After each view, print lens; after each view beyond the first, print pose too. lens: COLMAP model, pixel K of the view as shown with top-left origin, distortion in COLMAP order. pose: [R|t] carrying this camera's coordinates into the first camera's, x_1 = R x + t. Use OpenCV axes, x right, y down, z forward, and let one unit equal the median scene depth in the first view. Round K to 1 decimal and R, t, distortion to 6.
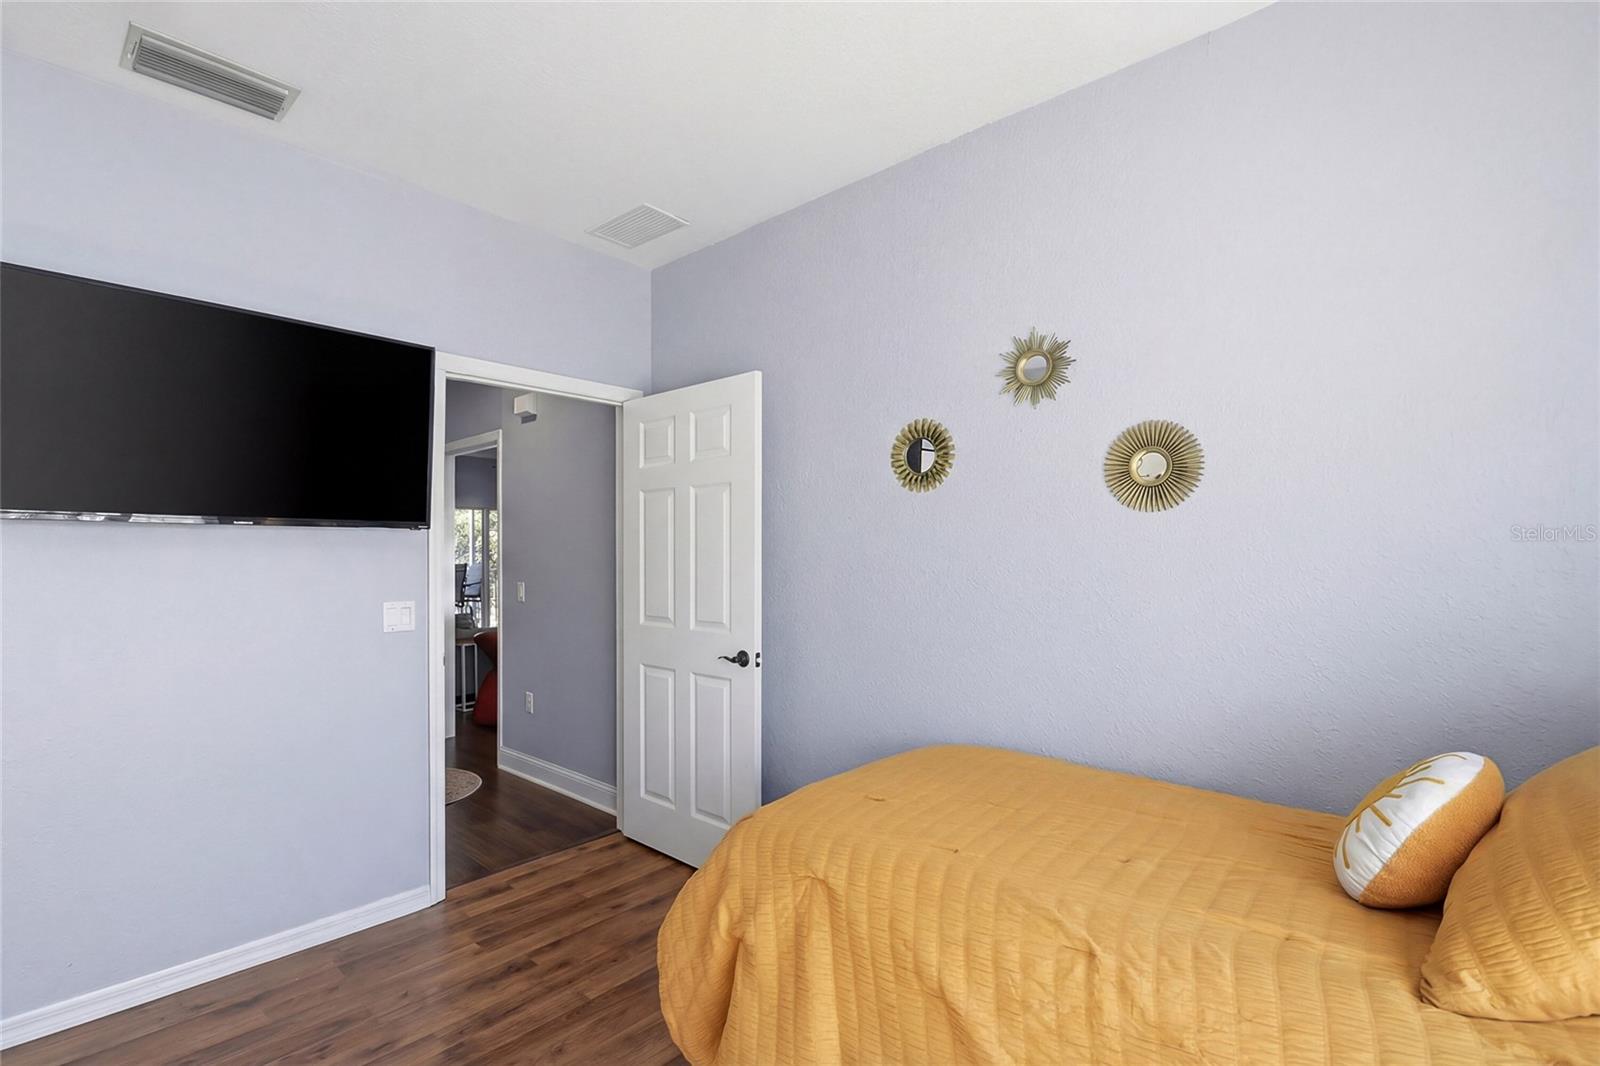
lens RADIAL K [[712.0, 0, 771.7], [0, 712.0, 548.8], [0, 0, 1]] dist [0.011597, -0.015218]
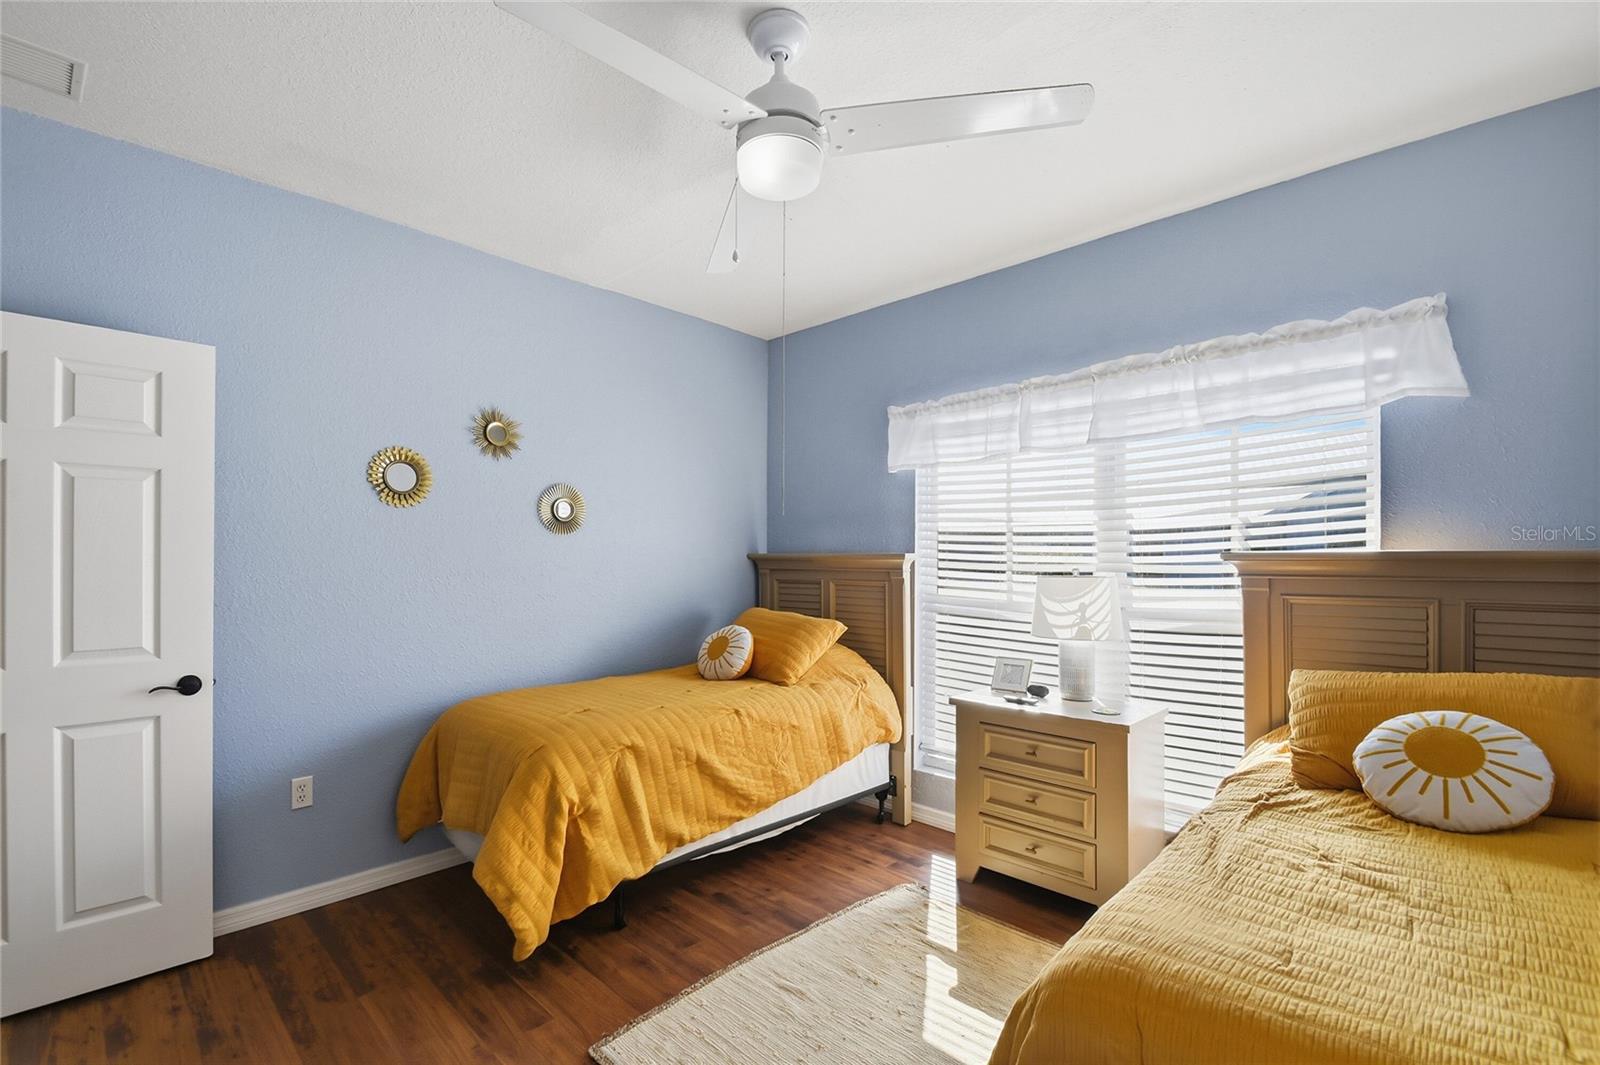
lens RADIAL K [[712.0, 0, 771.7], [0, 712.0, 548.3], [0, 0, 1]] dist [0.011597, -0.015218]
pose [[0.037067, 0.019466, 0.999123, -1.072627], [-0.013196, 0.999733, -0.018989, 0.001402], [-0.999226, -0.012480, 0.037314, 0.371552]]
